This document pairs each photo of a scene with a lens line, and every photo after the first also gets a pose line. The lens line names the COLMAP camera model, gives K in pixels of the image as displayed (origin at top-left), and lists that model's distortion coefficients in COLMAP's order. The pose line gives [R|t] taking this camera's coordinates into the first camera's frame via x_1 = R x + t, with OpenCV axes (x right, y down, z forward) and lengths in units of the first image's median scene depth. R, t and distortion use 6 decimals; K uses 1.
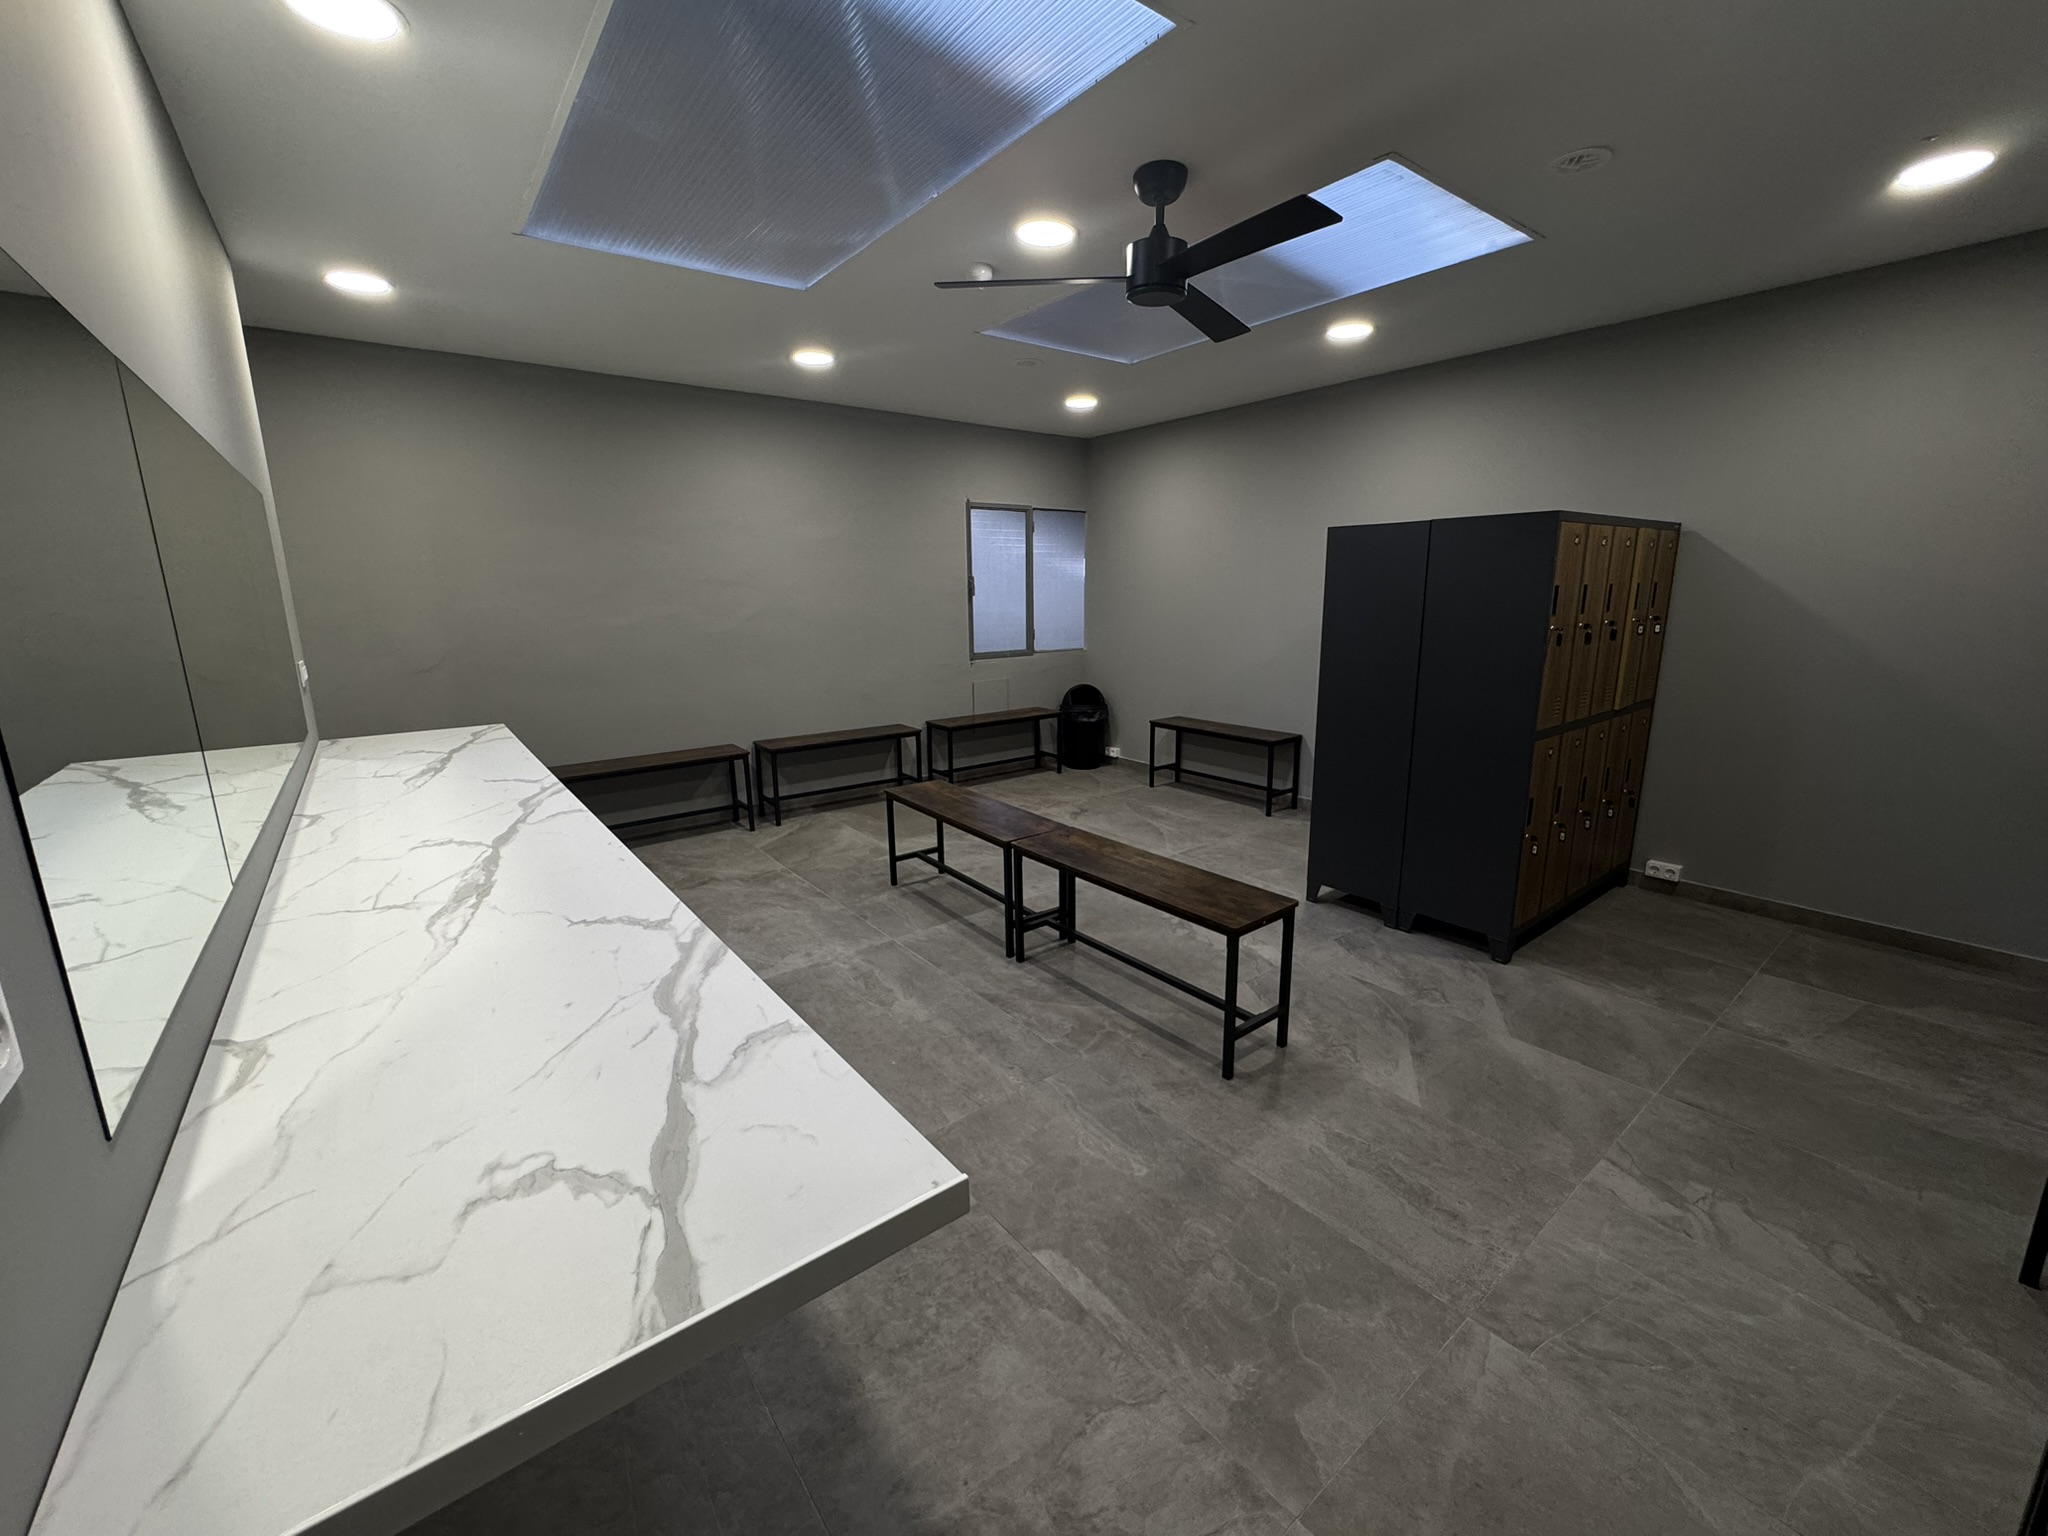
lens RADIAL K [[824.0, 0, 1018.8], [0, 824.0, 758.7], [0, 0, 1]] dist [0.003194, 0.000591]
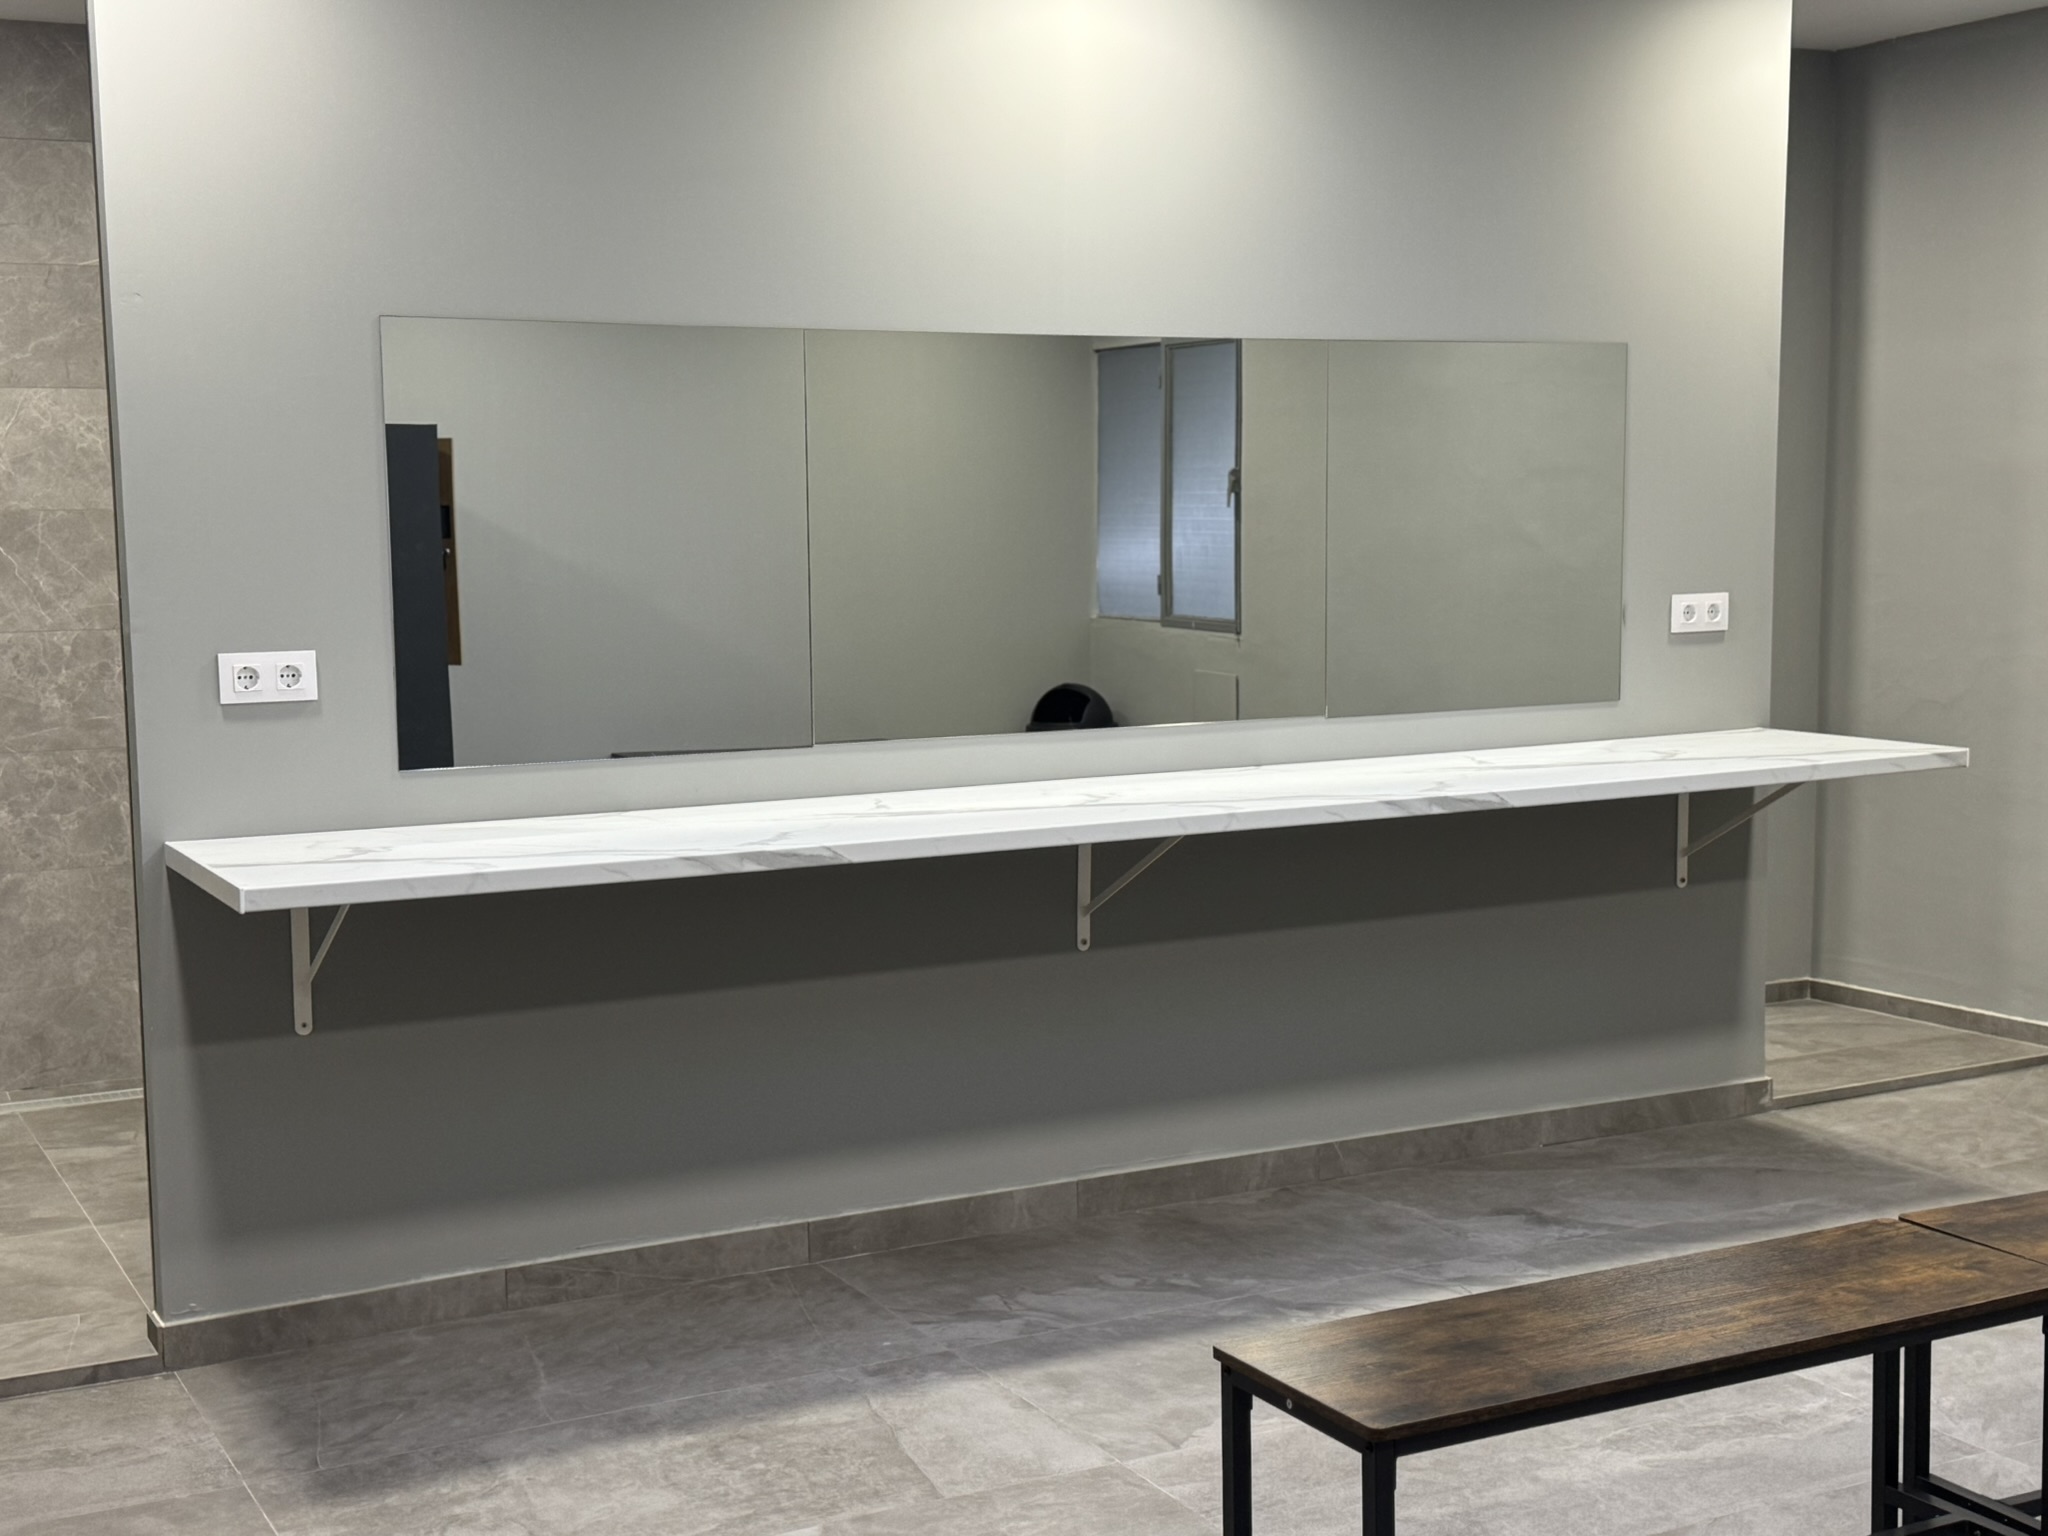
lens RADIAL K [[2558.3, 0, 1022.5], [0, 2558.3, 770.4], [0, 0, 1]] dist [0.075115, 0.000000]
pose [[-0.161602, 0.124648, -0.978952, 1.038261], [-0.196292, 0.968110, 0.155670, -0.170848], [0.967137, 0.217317, -0.131981, 0.715325]]
